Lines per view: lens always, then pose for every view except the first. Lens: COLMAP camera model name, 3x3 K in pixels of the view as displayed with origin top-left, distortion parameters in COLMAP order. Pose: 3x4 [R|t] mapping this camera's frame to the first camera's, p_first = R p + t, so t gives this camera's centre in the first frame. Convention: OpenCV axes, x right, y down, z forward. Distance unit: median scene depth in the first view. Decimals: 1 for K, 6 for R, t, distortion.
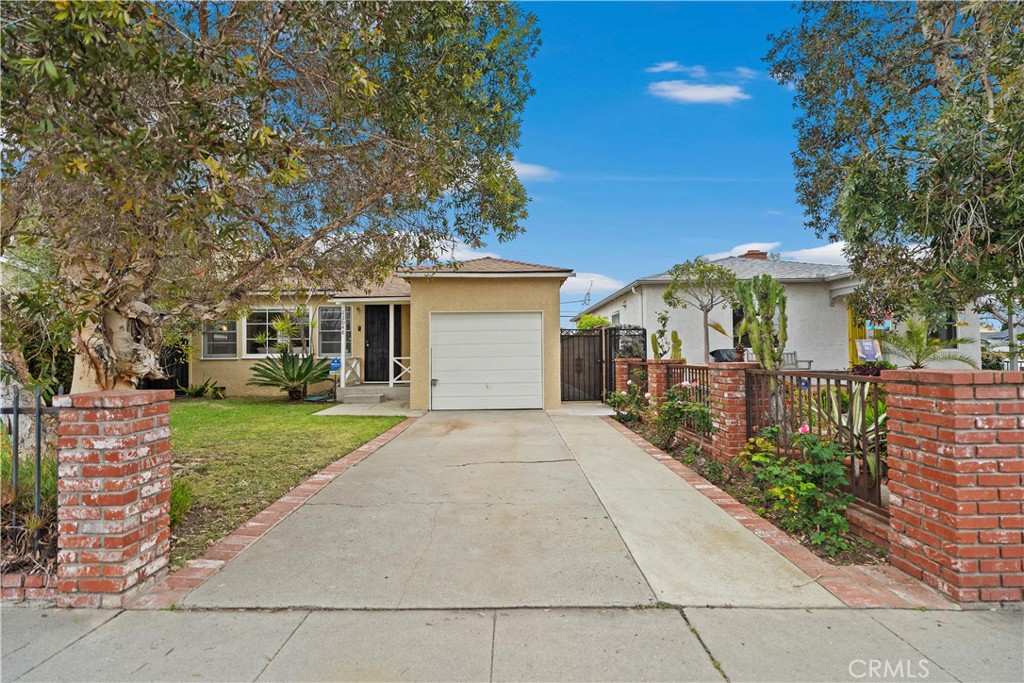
lens RADIAL K [[461.2, 0, 510.8], [0, 461.2, 342.2], [0, 0, 1]] dist [0.003184, 0.000131]
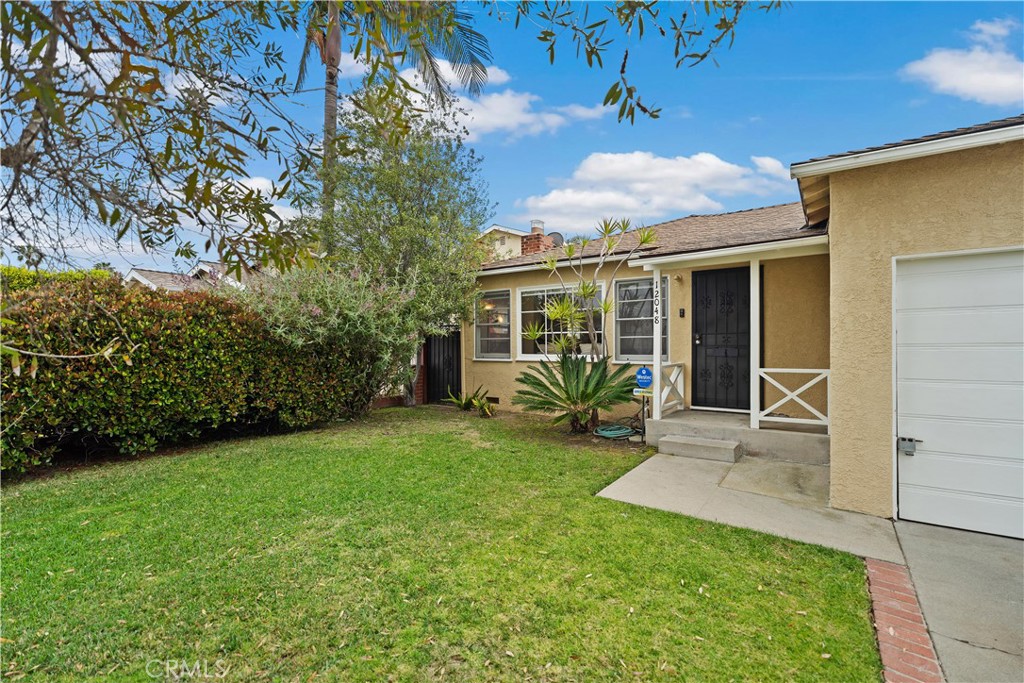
lens RADIAL K [[461.2, 0, 511.9], [0, 461.2, 340.9], [0, 0, 1]] dist [0.003184, 0.000131]
pose [[0.815310, -0.001052, -0.579023, -0.174205], [0.011175, 0.999841, 0.013918, -0.005578], [0.578916, -0.017818, 0.815192, 0.421258]]
